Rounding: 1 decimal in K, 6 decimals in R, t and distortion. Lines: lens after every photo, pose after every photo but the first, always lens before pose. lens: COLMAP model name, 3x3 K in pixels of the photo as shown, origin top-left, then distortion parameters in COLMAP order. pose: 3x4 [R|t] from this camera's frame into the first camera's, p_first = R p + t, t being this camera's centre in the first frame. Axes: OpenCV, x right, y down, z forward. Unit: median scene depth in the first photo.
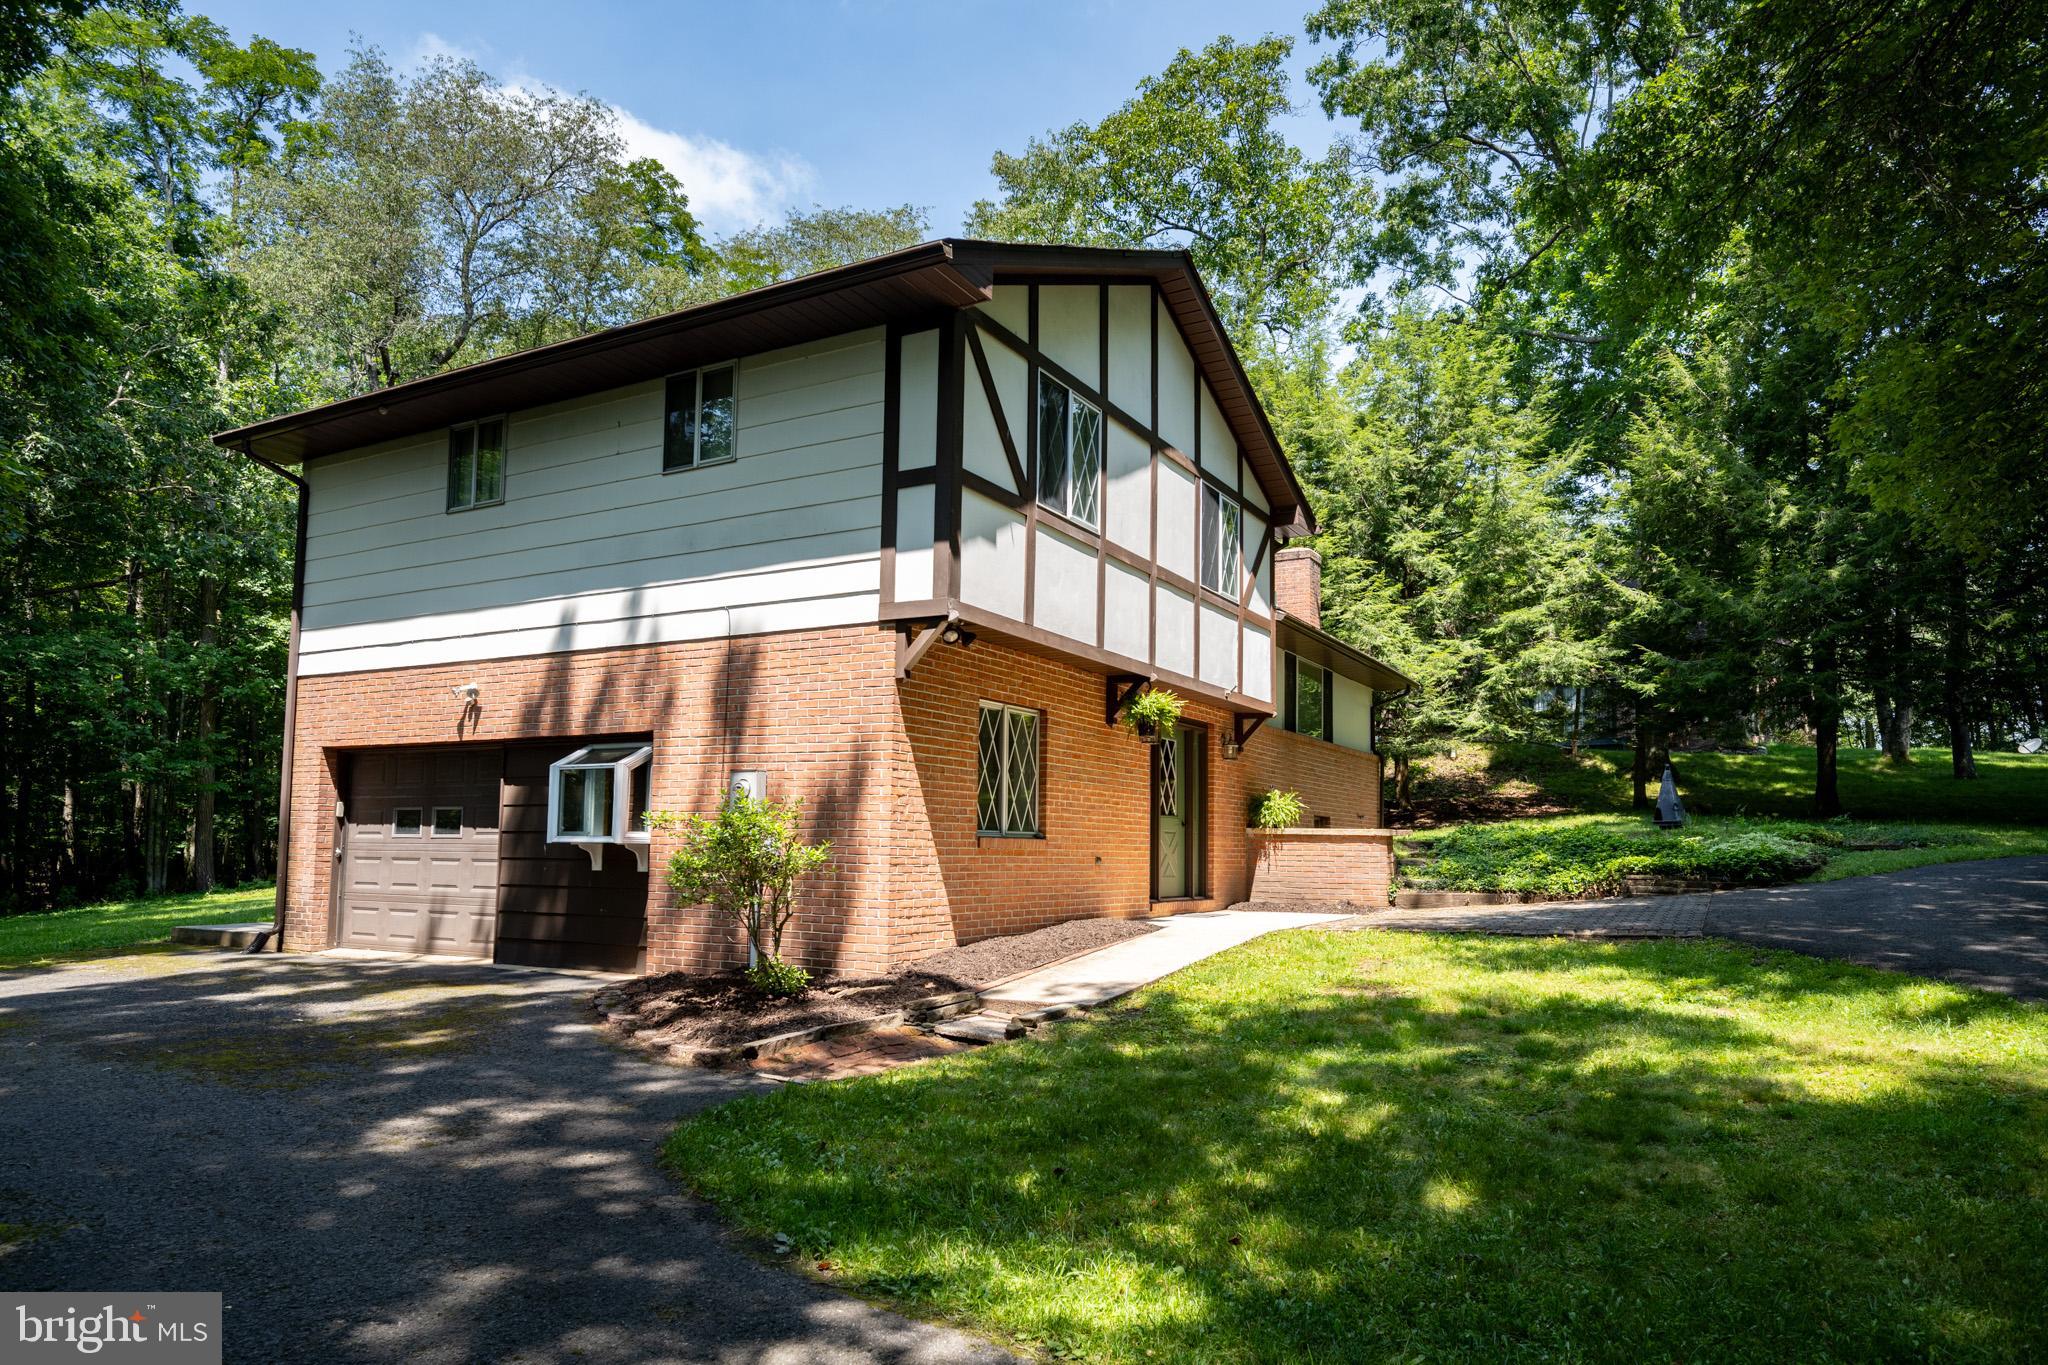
lens RADIAL K [[1255.5, 0, 1033.8], [0, 1255.5, 771.5], [0, 0, 1]] dist [0.006711, 0.001246]
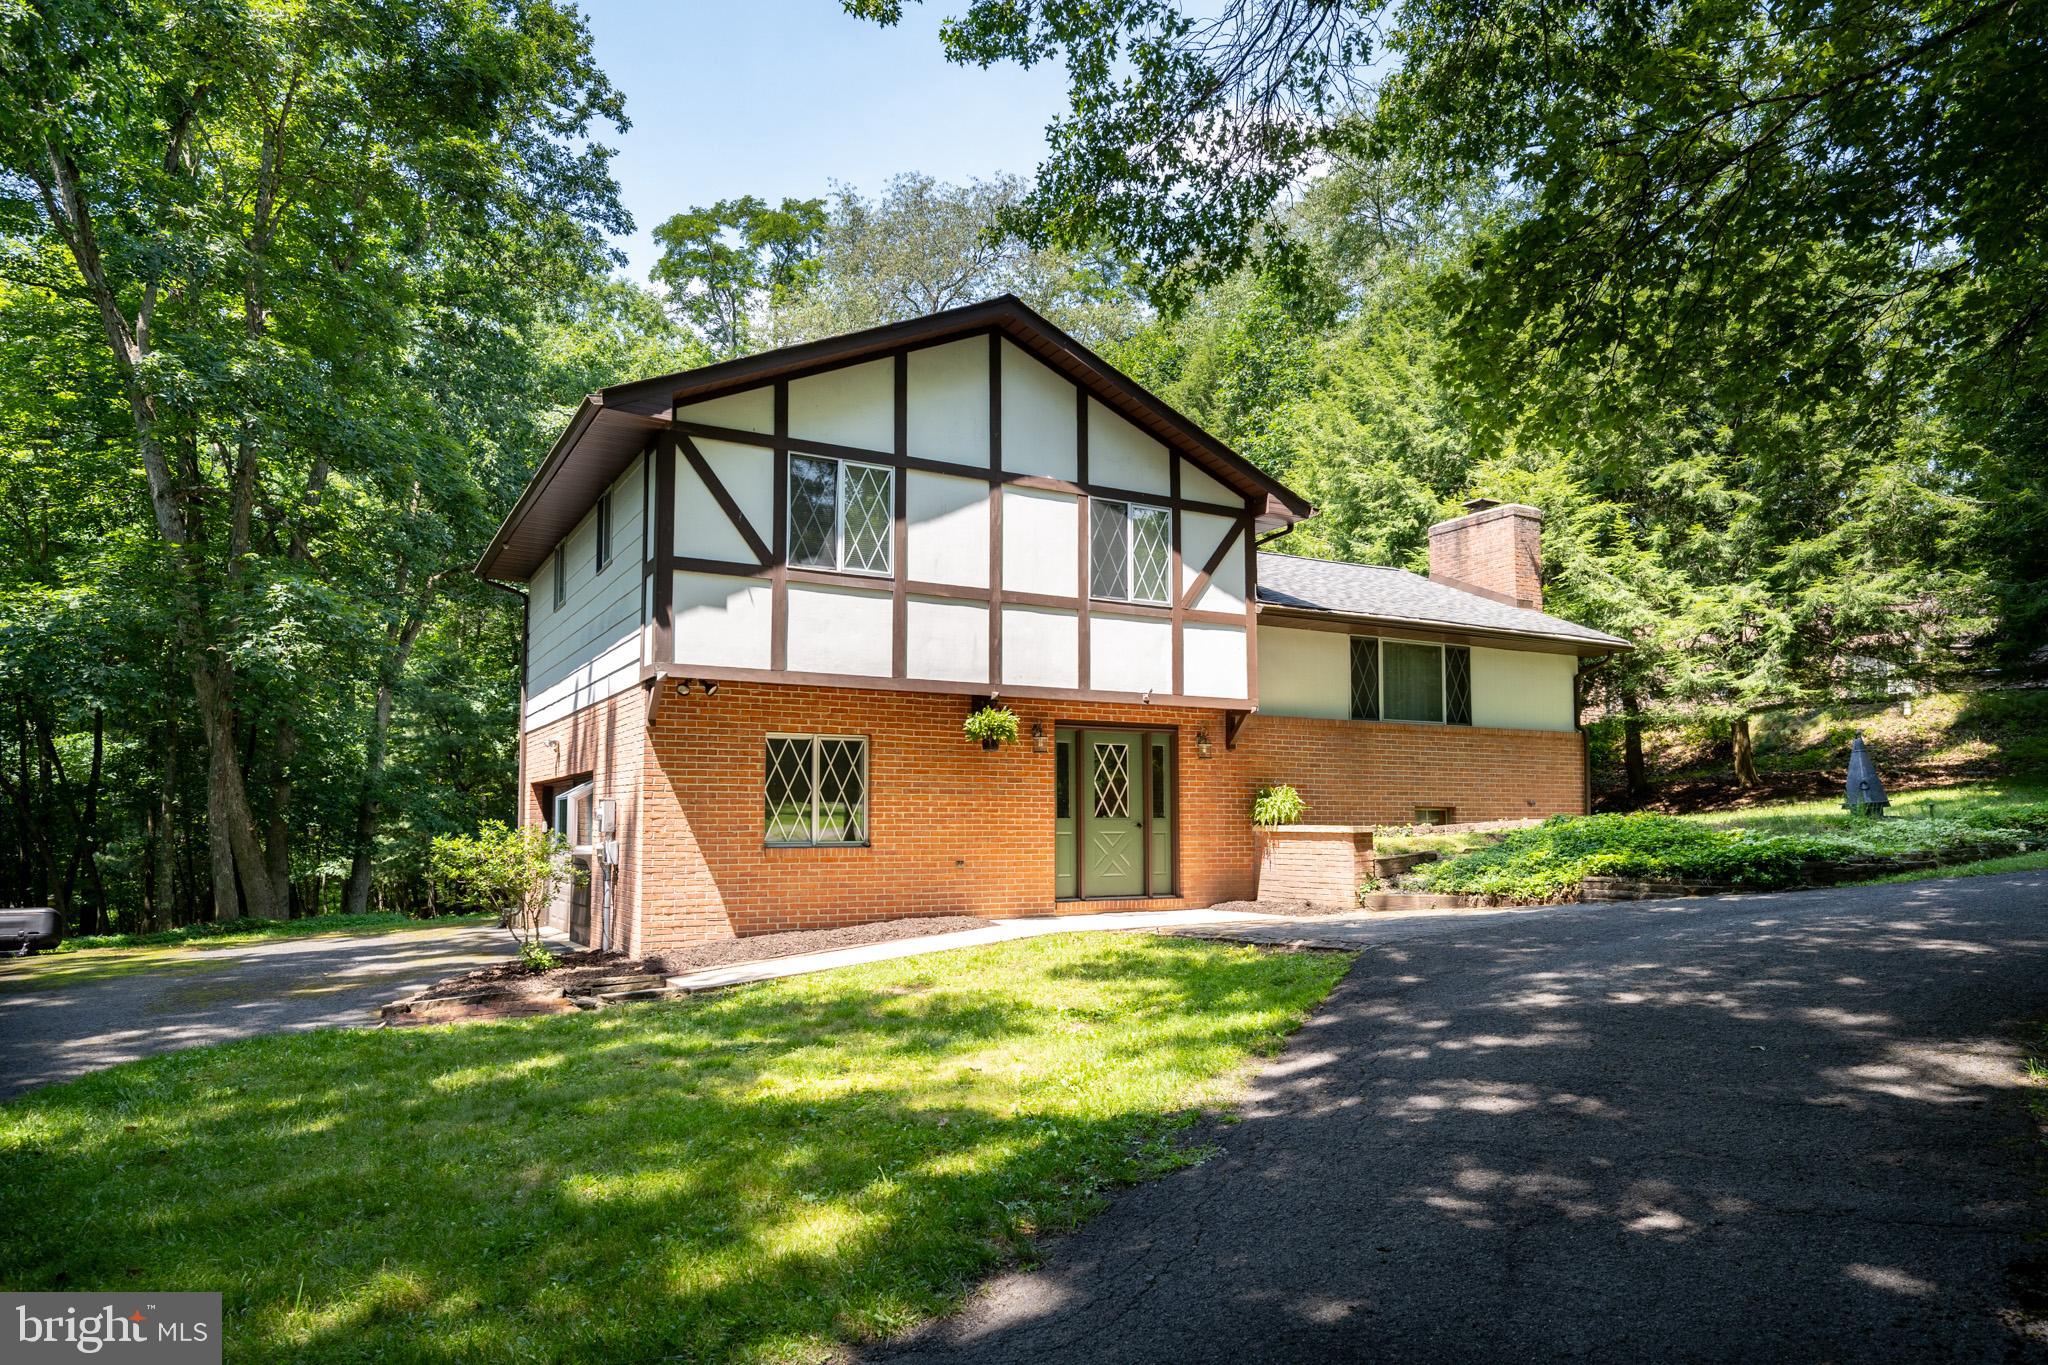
lens RADIAL K [[1271.4, 0, 1013.9], [0, 1271.4, 749.6], [0, 0, 1]] dist [-0.002667, -0.000065]
pose [[0.857149, -0.047365, -0.512886, 0.710508], [0.046839, 0.998805, -0.013961, -0.012389], [0.512934, -0.012056, 0.858343, 0.068213]]
